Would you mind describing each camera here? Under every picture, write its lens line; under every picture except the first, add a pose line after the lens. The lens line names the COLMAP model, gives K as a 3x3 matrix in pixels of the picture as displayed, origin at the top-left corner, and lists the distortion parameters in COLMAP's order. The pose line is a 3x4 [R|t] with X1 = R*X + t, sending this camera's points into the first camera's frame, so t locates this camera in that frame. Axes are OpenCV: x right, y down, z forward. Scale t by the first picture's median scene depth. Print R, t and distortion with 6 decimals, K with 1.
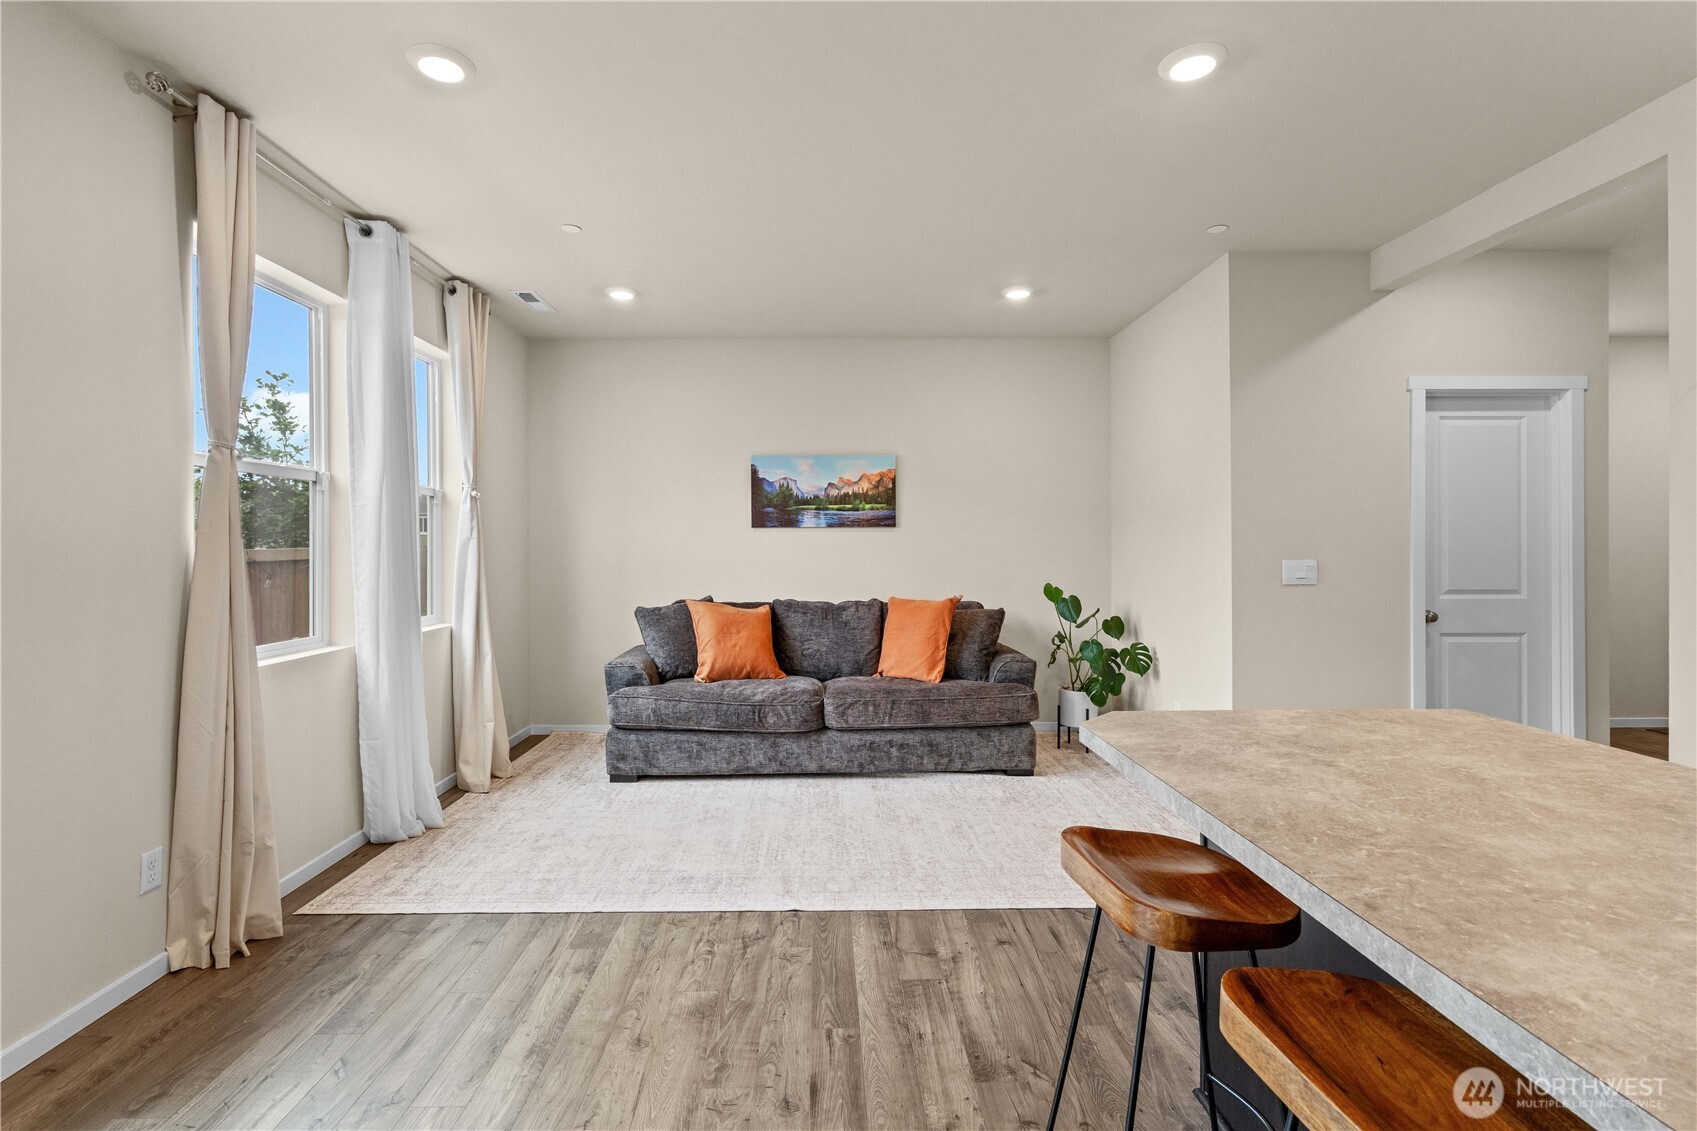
lens RADIAL K [[797.9, 0, 829.7], [0, 797.9, 547.8], [0, 0, 1]] dist [-0.003862, 0.000287]
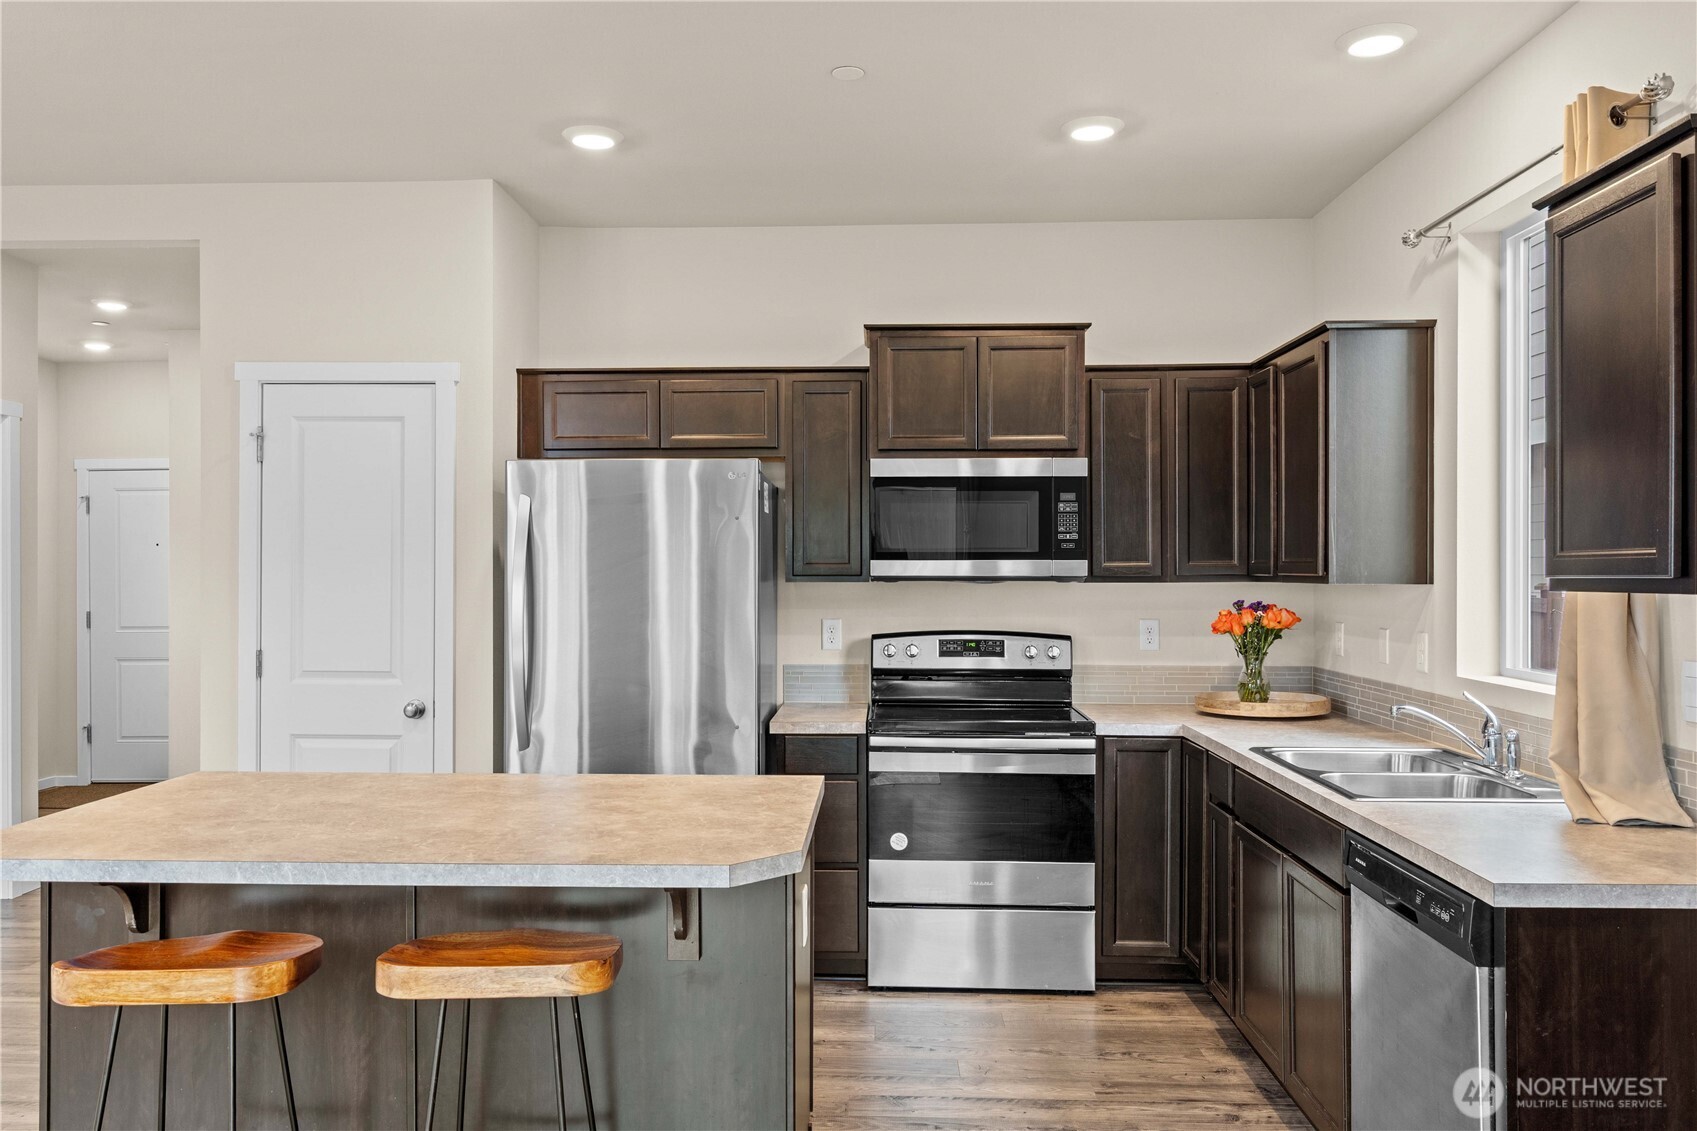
lens RADIAL K [[1281.3, 0, 824.5], [0, 1281.3, 569.9], [0, 0, 1]] dist [0.000390, -0.001374]
pose [[0.056535, 0.004177, 0.998392, -0.338503], [0.001436, 0.999990, -0.004265, -0.021538], [-0.998400, 0.001675, 0.056528, 0.033446]]
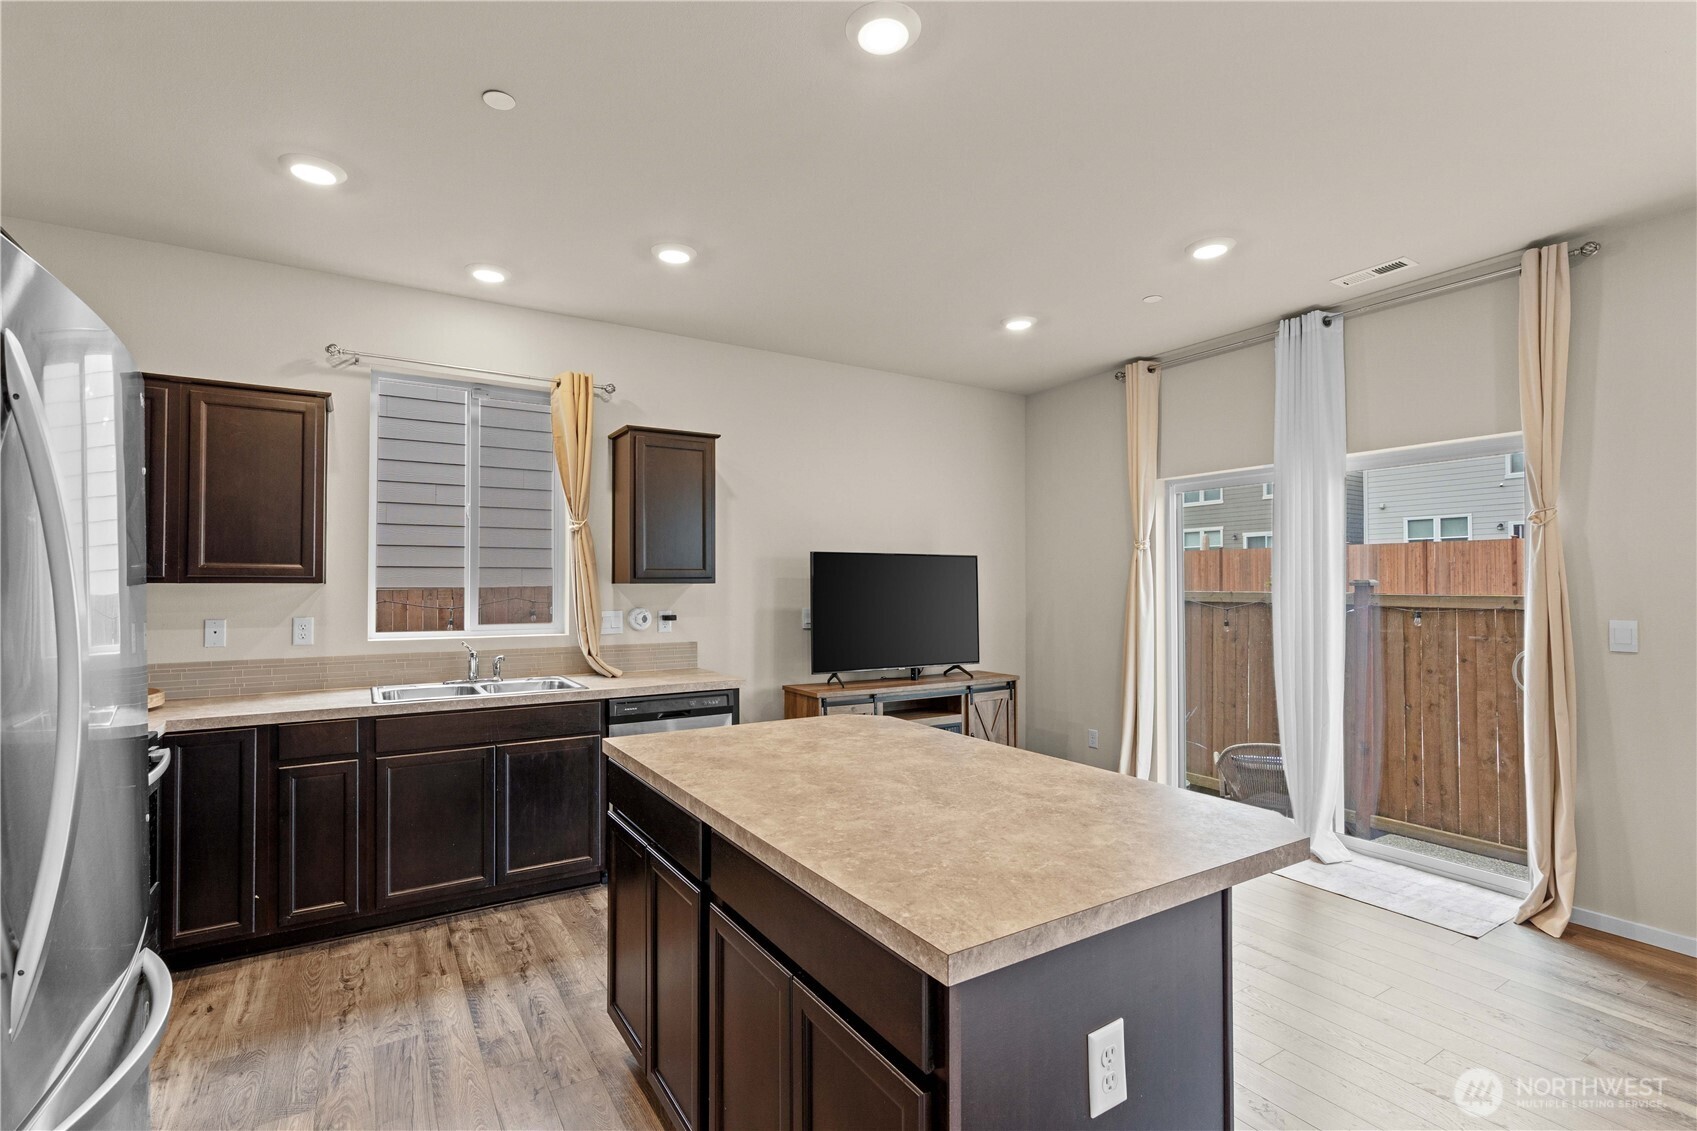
lens RADIAL K [[769.6, 0, 836.2], [0, 769.6, 571.0], [0, 0, 1]] dist [-0.001360, 0.000273]
pose [[-0.855561, -0.004874, -0.517680, 0.440842], [0.003930, 0.999866, -0.015908, -0.013764], [0.517688, -0.015645, -0.855427, 0.554629]]
